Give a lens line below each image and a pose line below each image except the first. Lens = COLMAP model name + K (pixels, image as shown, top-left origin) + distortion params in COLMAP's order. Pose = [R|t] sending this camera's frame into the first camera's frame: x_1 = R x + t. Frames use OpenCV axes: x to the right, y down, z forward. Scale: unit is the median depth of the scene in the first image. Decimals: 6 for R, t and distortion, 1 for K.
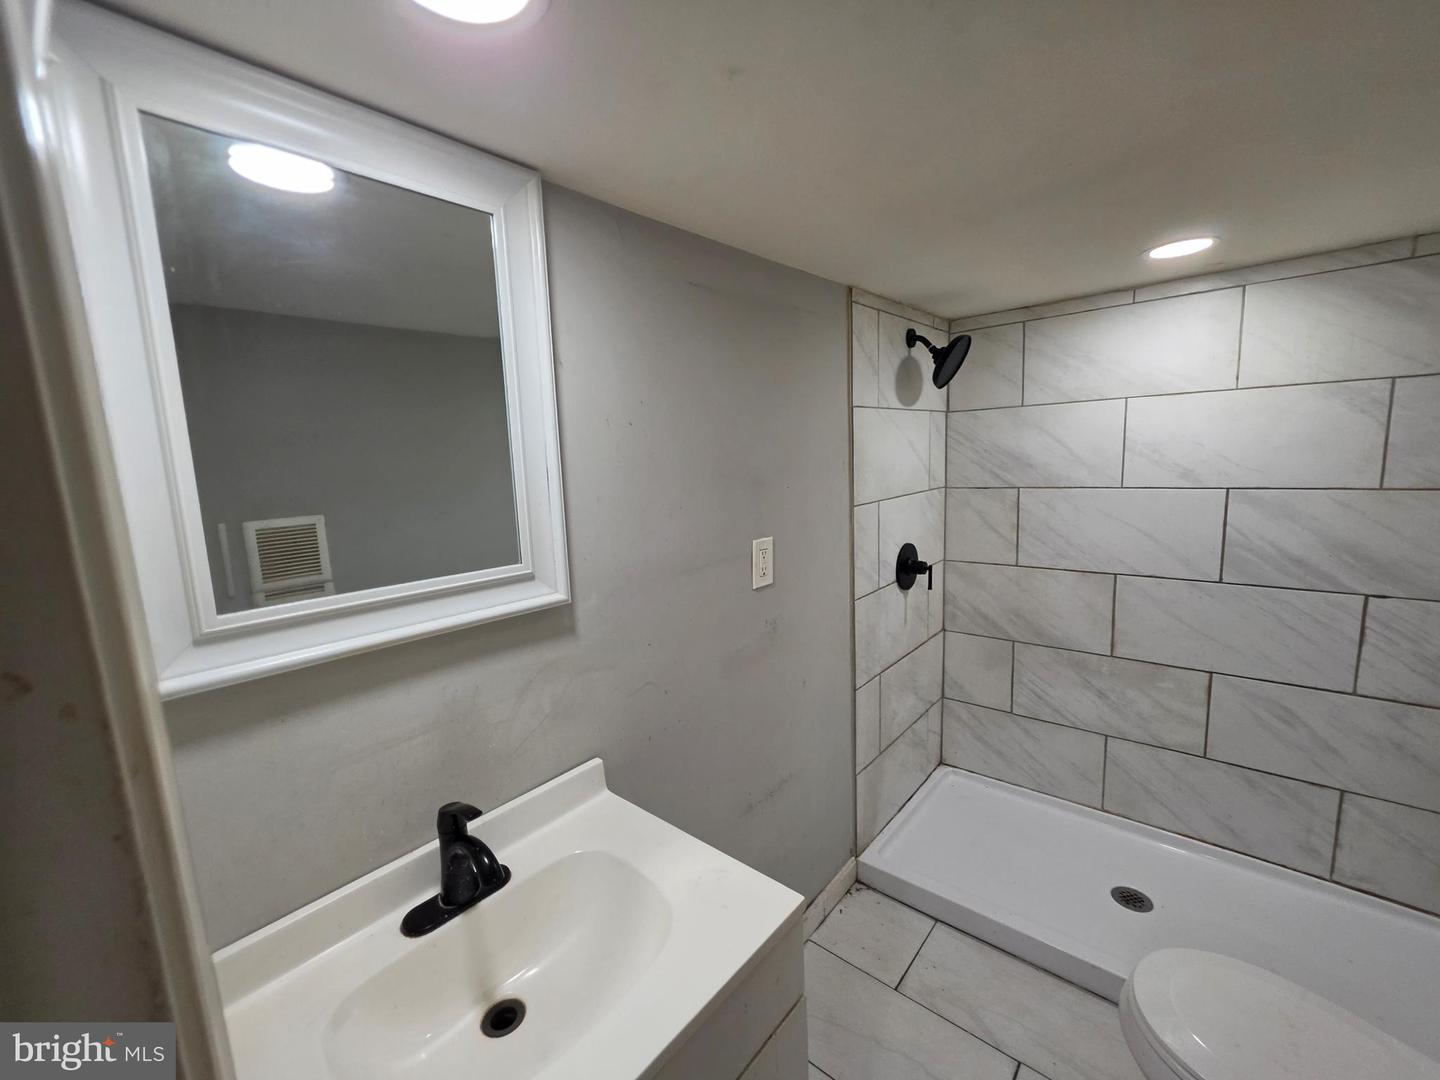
lens RADIAL K [[587.4, 0, 720.0], [0, 587.4, 540.0], [0, 0, 1]] dist [-0.018636, 0.004624]
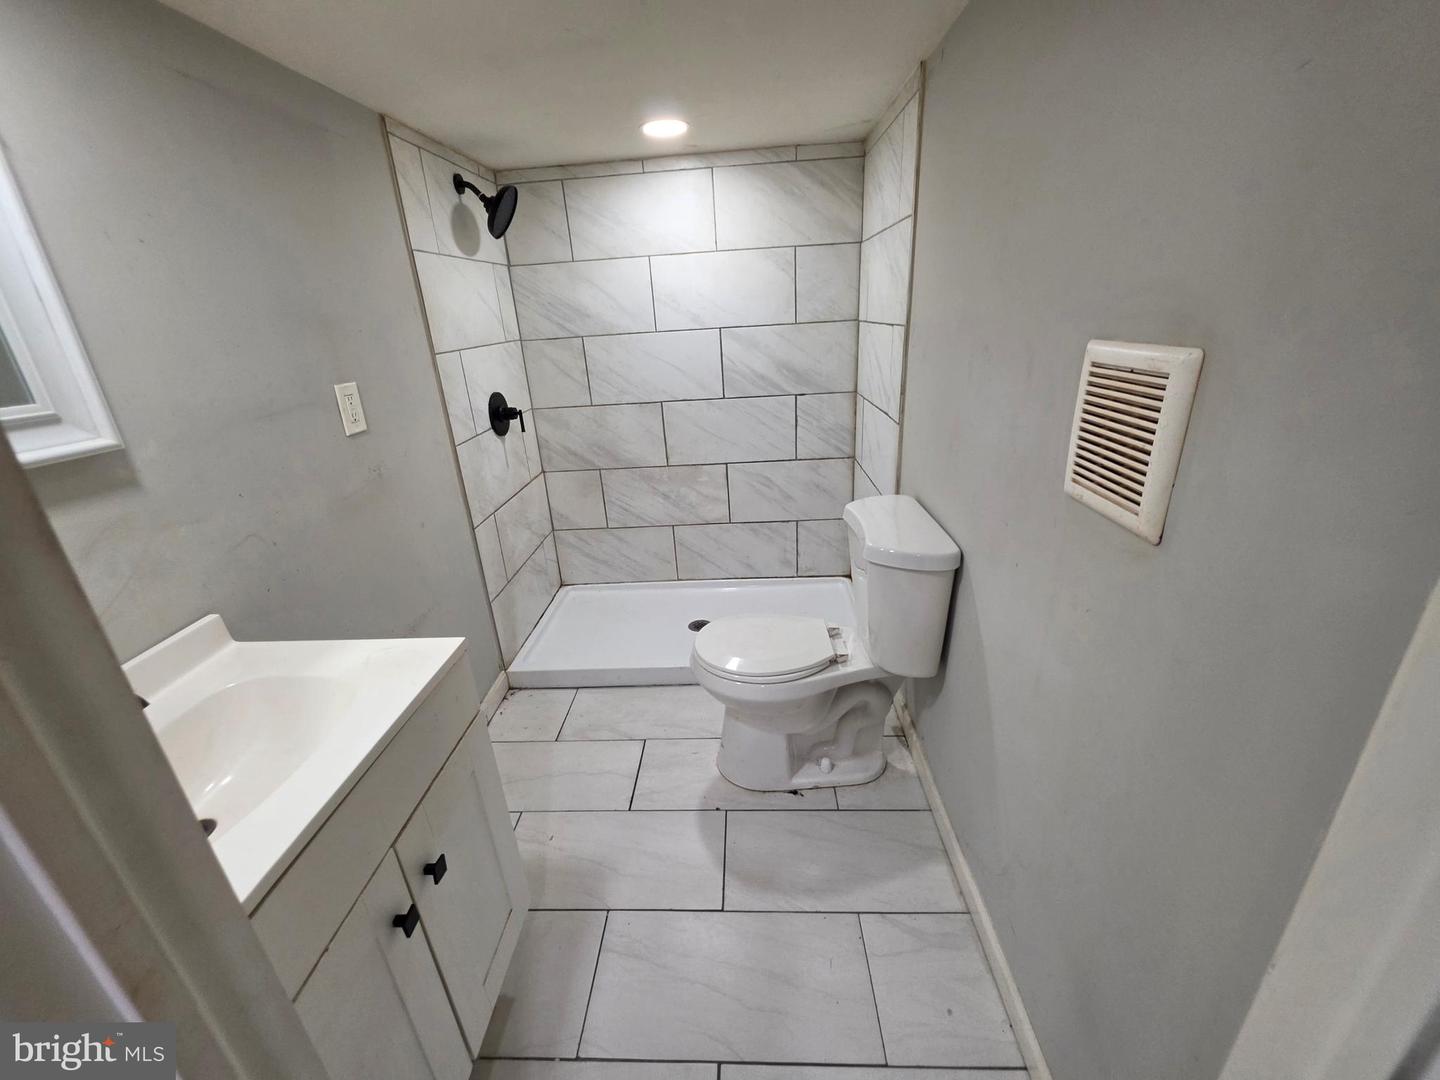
lens RADIAL K [[589.7, 0, 719.8], [0, 589.7, 536.3], [0, 0, 1]] dist [-0.001188, 0.000285]
pose [[0.782820, -0.224595, 0.580302, -0.049695], [0.115471, 0.968824, 0.219195, 0.075766], [-0.611441, -0.104582, 0.784348, -0.141986]]
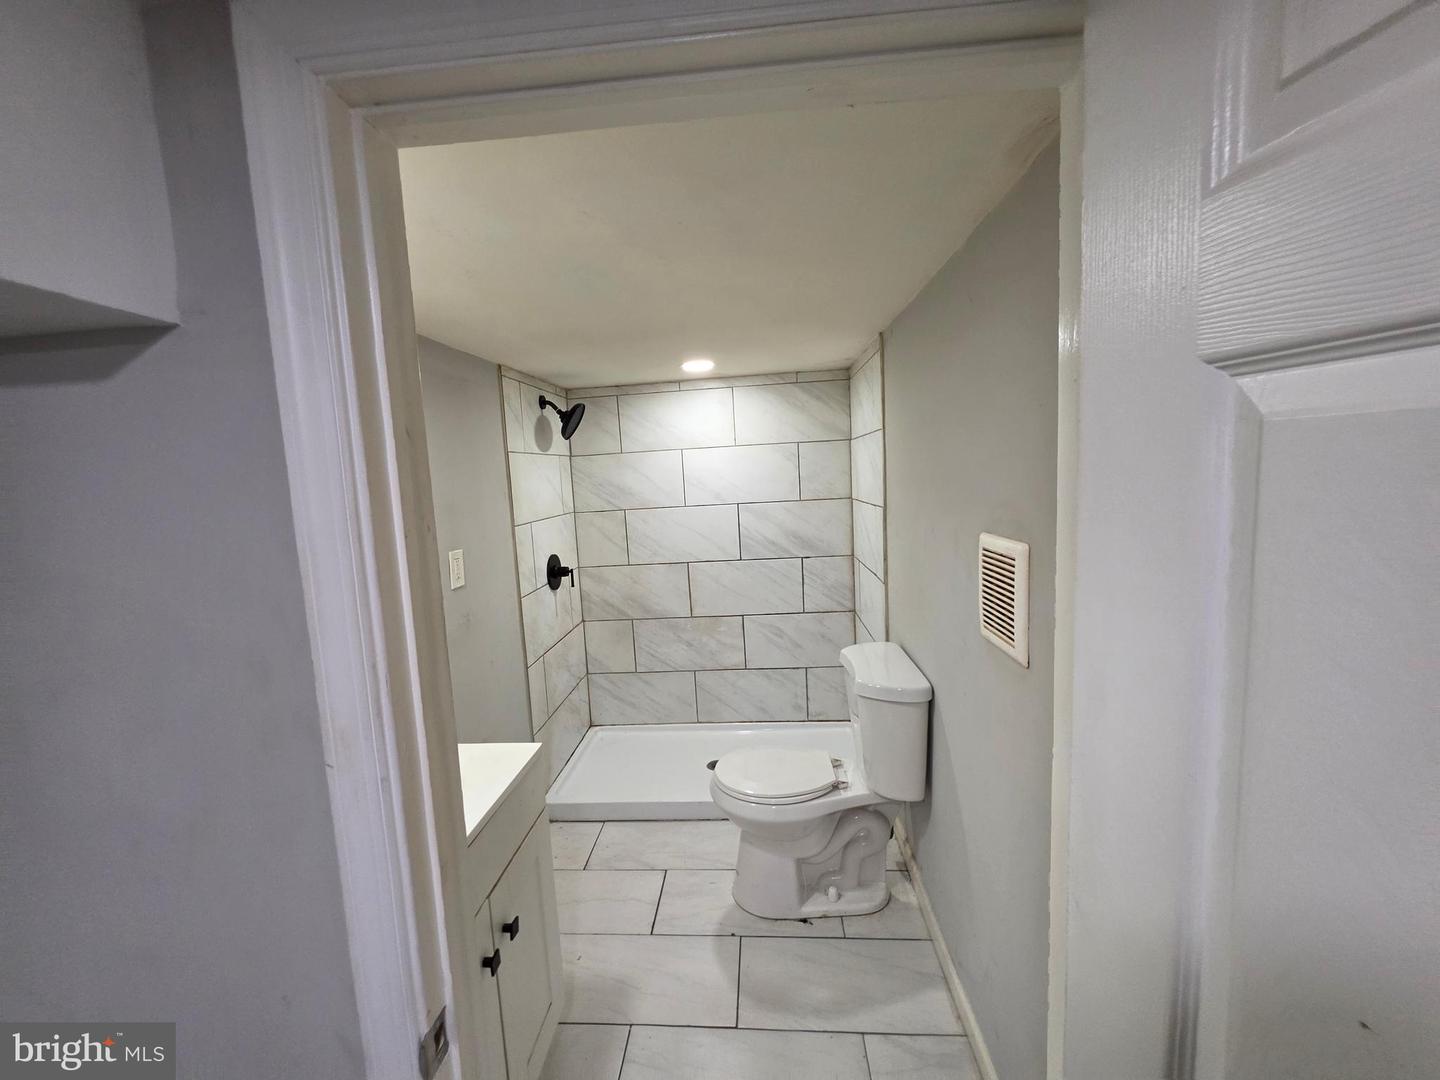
lens RADIAL K [[596.6, 0, 723.5], [0, 596.6, 527.5], [0, 0, 1]] dist [-0.001888, 0.000108]
pose [[0.797783, -0.054817, 0.600448, -0.184599], [0.108096, 0.992727, -0.052991, 0.060577], [-0.593176, 0.107181, 0.797906, -0.319028]]
